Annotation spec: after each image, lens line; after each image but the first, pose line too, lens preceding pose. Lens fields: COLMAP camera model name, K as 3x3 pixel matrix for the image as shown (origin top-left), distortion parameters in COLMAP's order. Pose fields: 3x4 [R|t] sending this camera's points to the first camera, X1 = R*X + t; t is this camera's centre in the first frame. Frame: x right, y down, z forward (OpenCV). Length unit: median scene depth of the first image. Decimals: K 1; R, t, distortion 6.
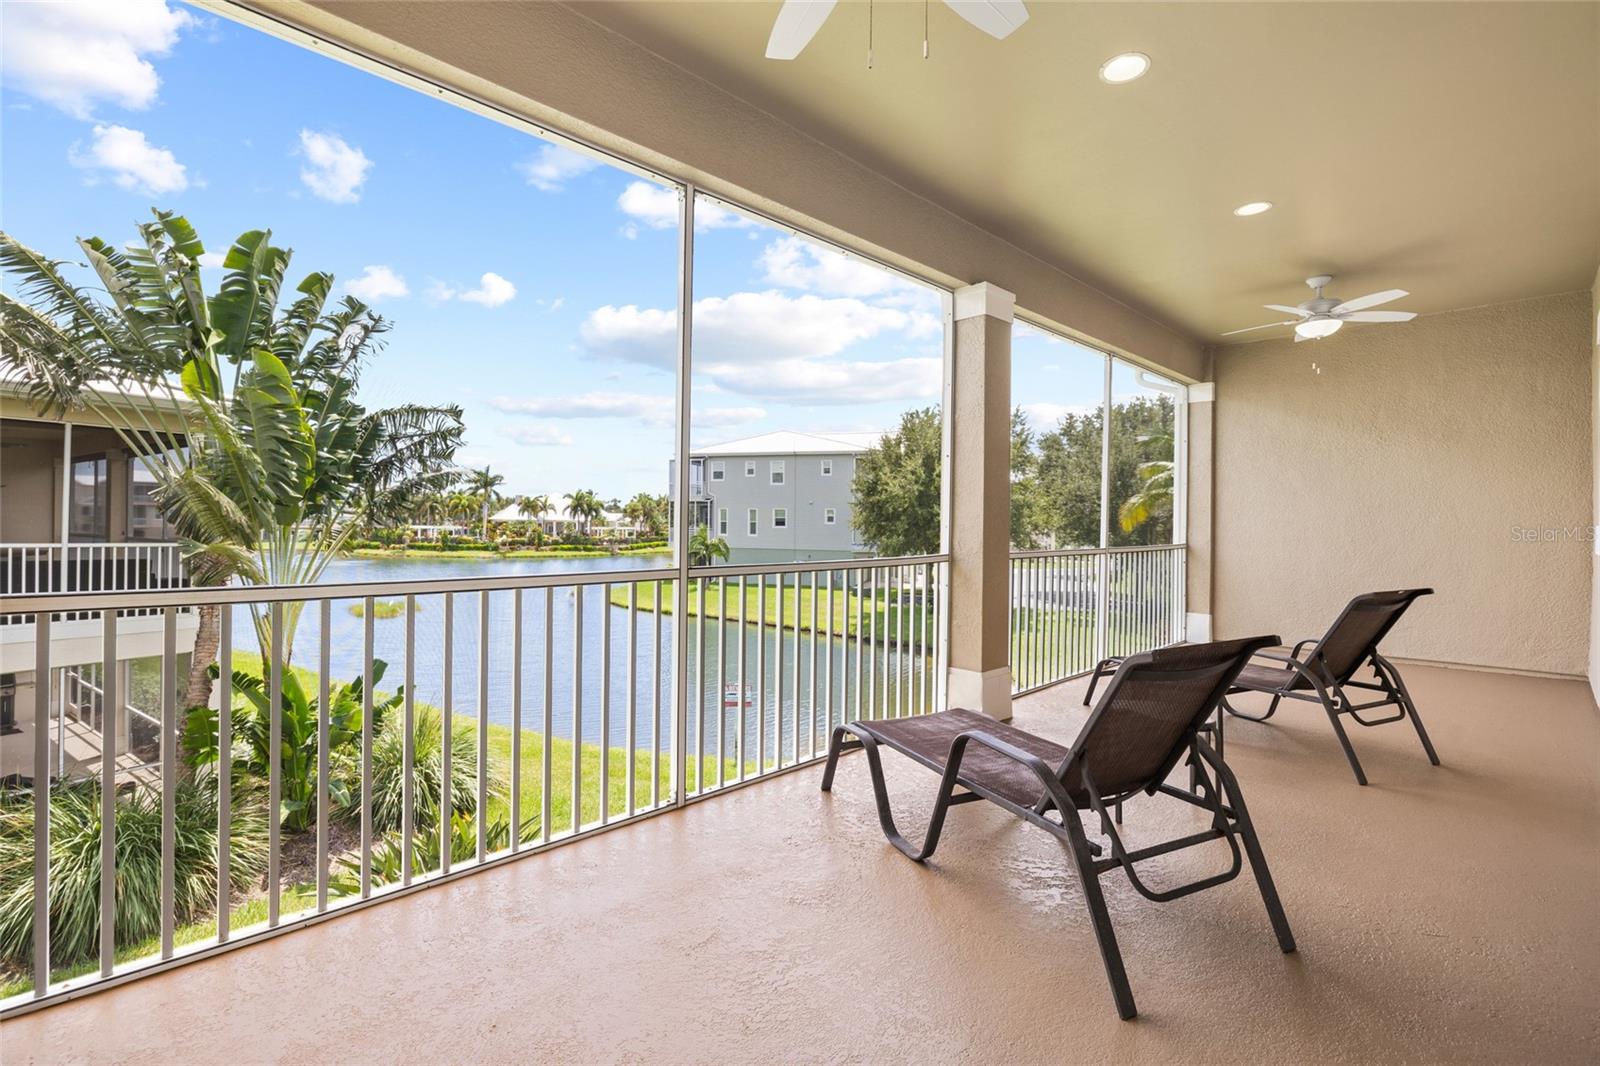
lens RADIAL K [[712.5, 0, 798.6], [0, 712.5, 520.4], [0, 0, 1]] dist [-0.002898, -0.000220]
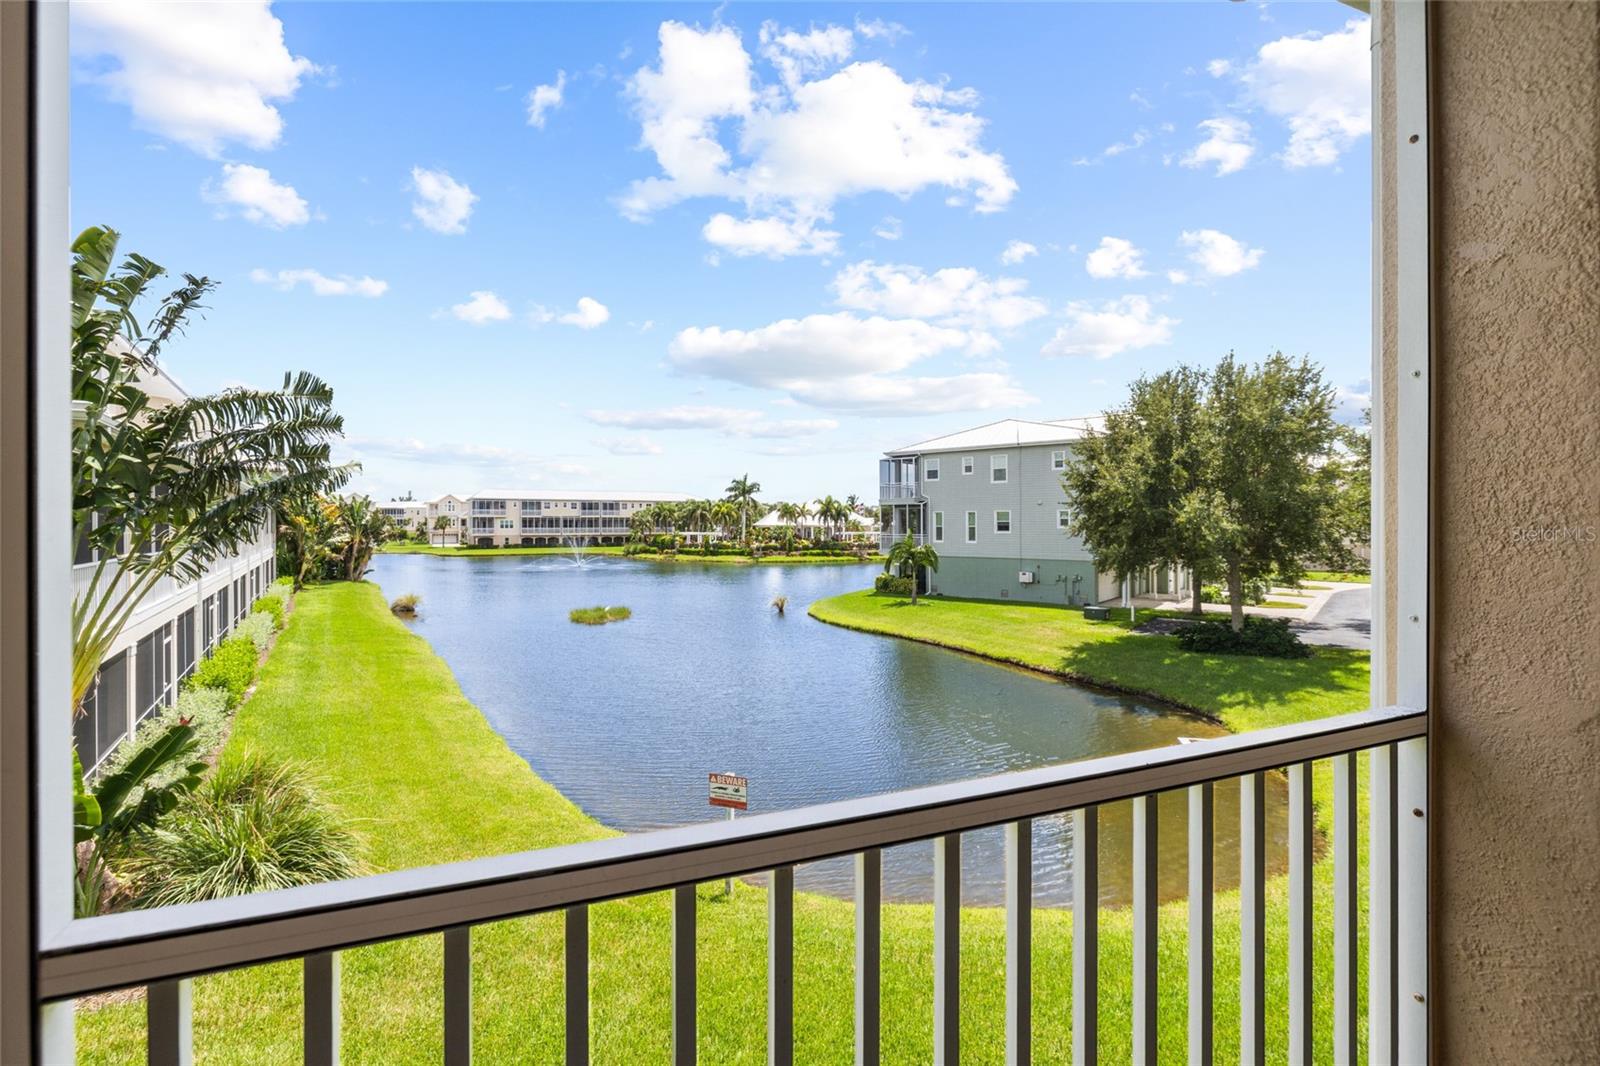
lens RADIAL K [[712.5, 0, 798.6], [0, 712.5, 520.4], [0, 0, 1]] dist [-0.002898, -0.000220]
pose [[0.926666, -0.013889, -0.375628, 0.065929], [0.012199, 0.999902, -0.006875, -0.002056], [0.375687, 0.001789, 0.926745, 0.110153]]
